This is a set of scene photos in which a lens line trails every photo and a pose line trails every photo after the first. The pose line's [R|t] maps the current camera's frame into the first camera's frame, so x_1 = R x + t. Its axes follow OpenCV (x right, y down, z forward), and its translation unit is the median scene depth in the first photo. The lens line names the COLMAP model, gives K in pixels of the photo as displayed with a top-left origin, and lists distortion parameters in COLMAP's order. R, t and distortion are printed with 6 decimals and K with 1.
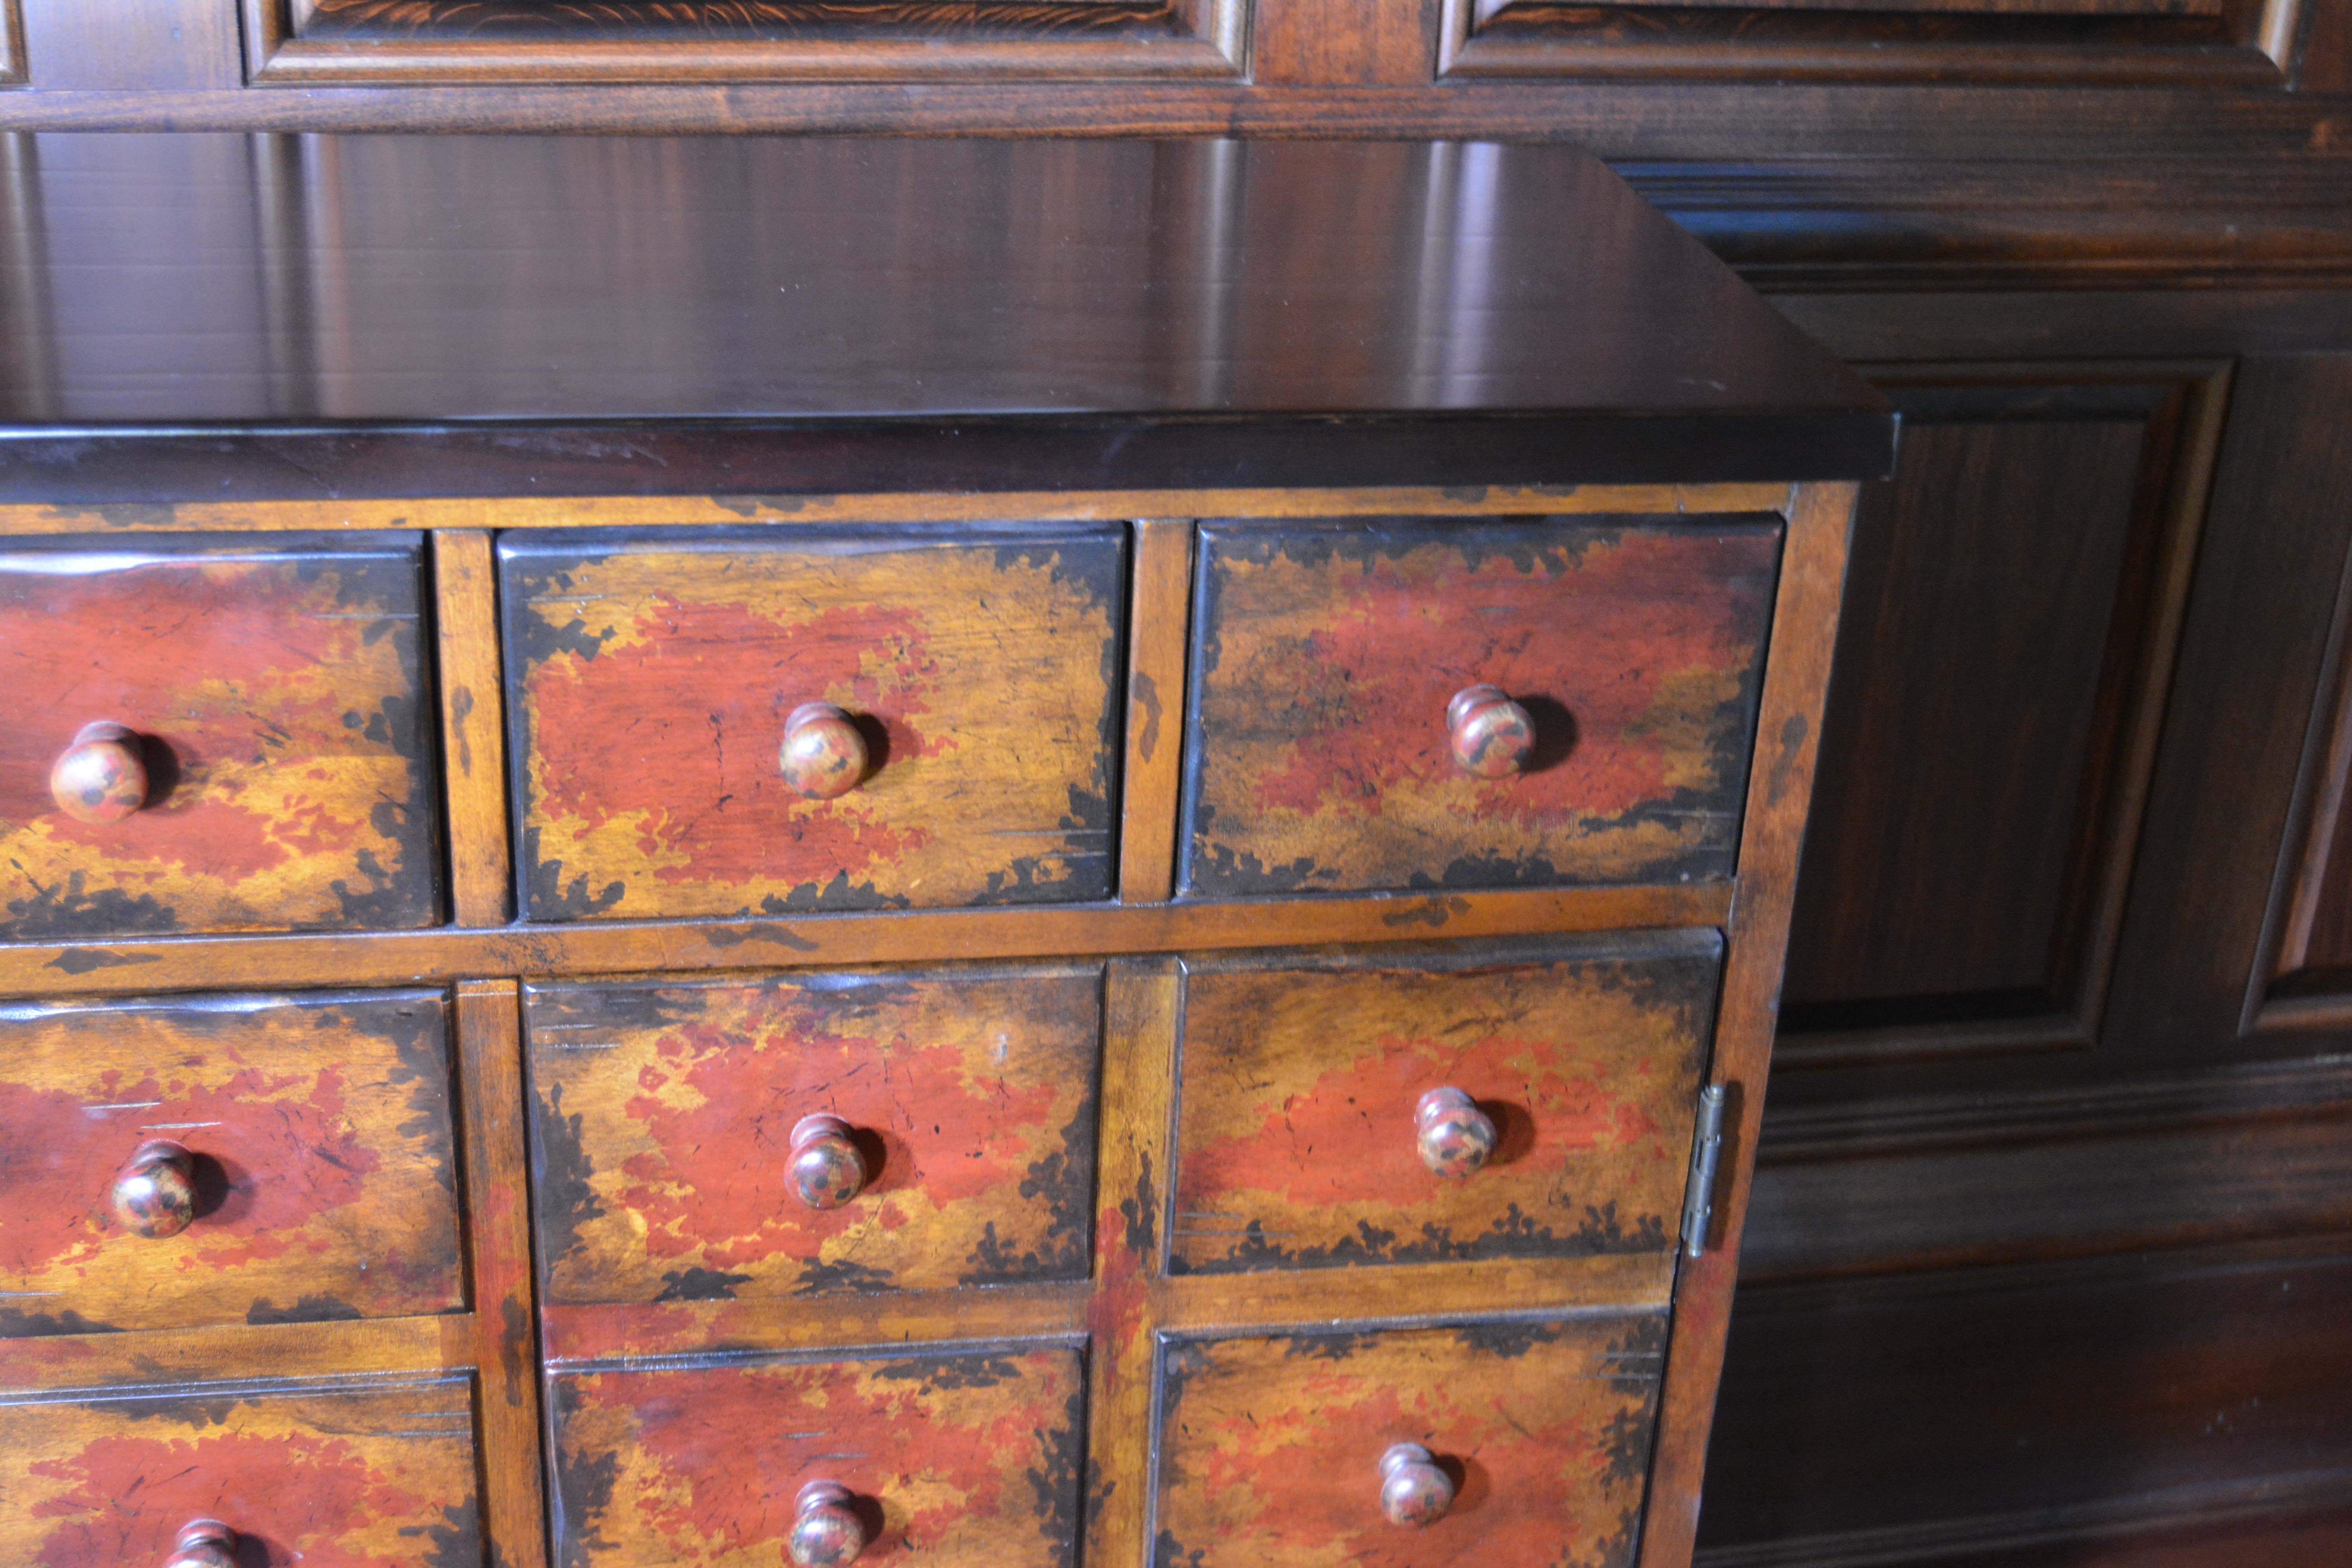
lens RADIAL K [[3057.3, 0, 1184.0], [0, 3057.3, 816.2], [0, 0, 1]] dist [-0.051245, -0.003818]
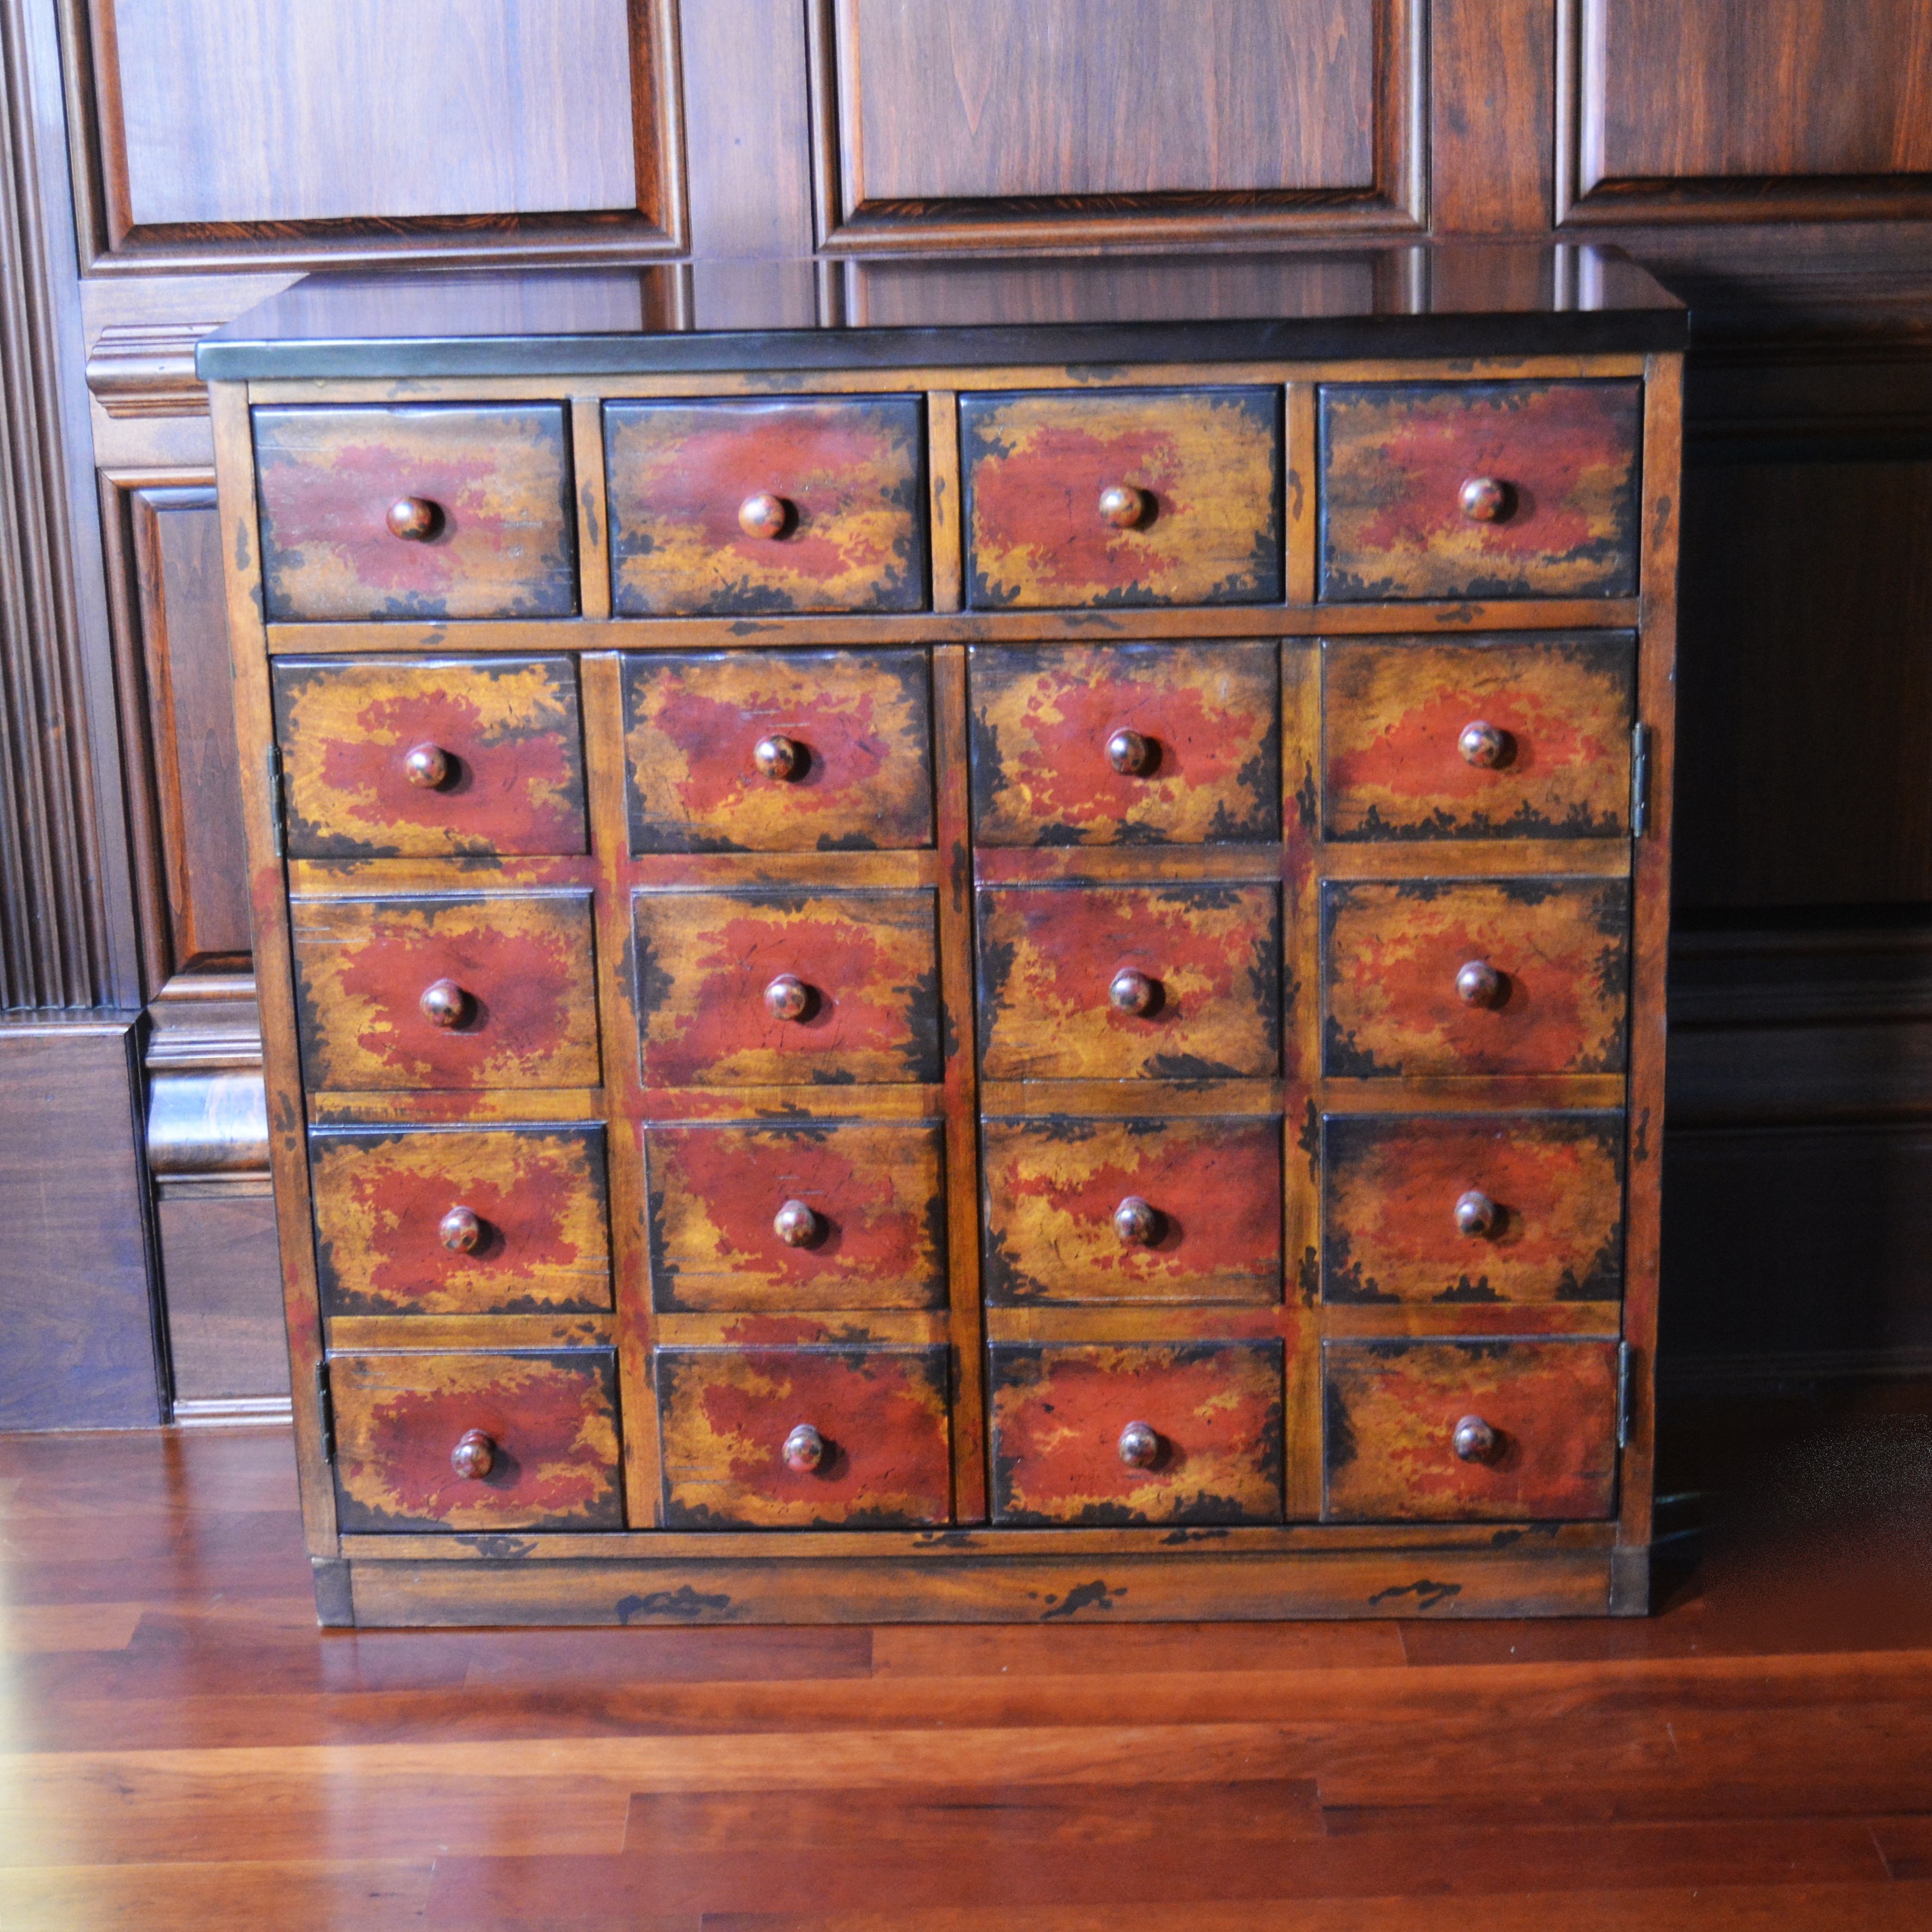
lens RADIAL K [[3975.9, 0, 968.1], [0, 3975.9, 1026.6], [0, 0, 1]] dist [-0.058123, 0.167830]
pose [[0.976226, -0.011586, -0.216444, 0.300912], [-0.020499, 0.989160, -0.145407, 0.619838], [0.215783, 0.146387, 0.965406, -1.287592]]
